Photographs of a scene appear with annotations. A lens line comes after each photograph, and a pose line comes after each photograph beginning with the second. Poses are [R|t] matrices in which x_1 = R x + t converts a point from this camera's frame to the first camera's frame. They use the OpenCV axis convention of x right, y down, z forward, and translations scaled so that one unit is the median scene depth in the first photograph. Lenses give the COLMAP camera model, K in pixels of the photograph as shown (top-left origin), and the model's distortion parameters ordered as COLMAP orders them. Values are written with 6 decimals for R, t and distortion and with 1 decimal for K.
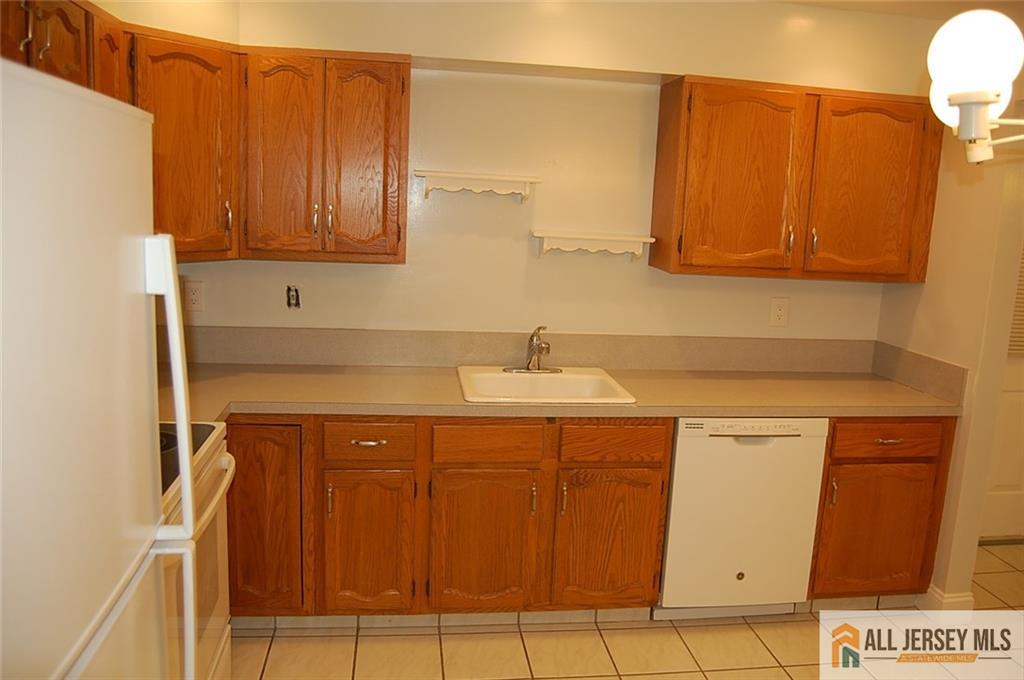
lens RADIAL K [[812.0, 0, 512.0], [0, 812.0, 340.0], [0, 0, 1]] dist [-0.070437, 0.094332]
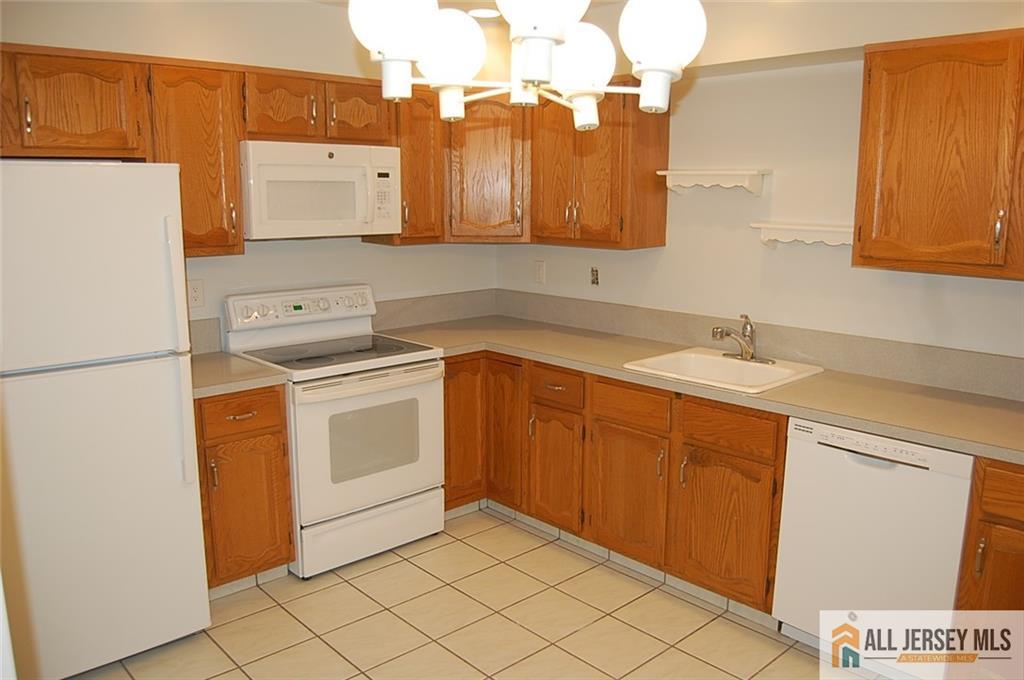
lens RADIAL K [[812.0, 0, 512.0], [0, 812.0, 340.0], [0, 0, 1]] dist [-0.070437, 0.094332]
pose [[0.578940, 0.105143, -0.808562, 0.753038], [-0.118515, 0.991971, 0.044135, 0.004672], [0.806711, 0.070275, 0.586753, 0.182113]]
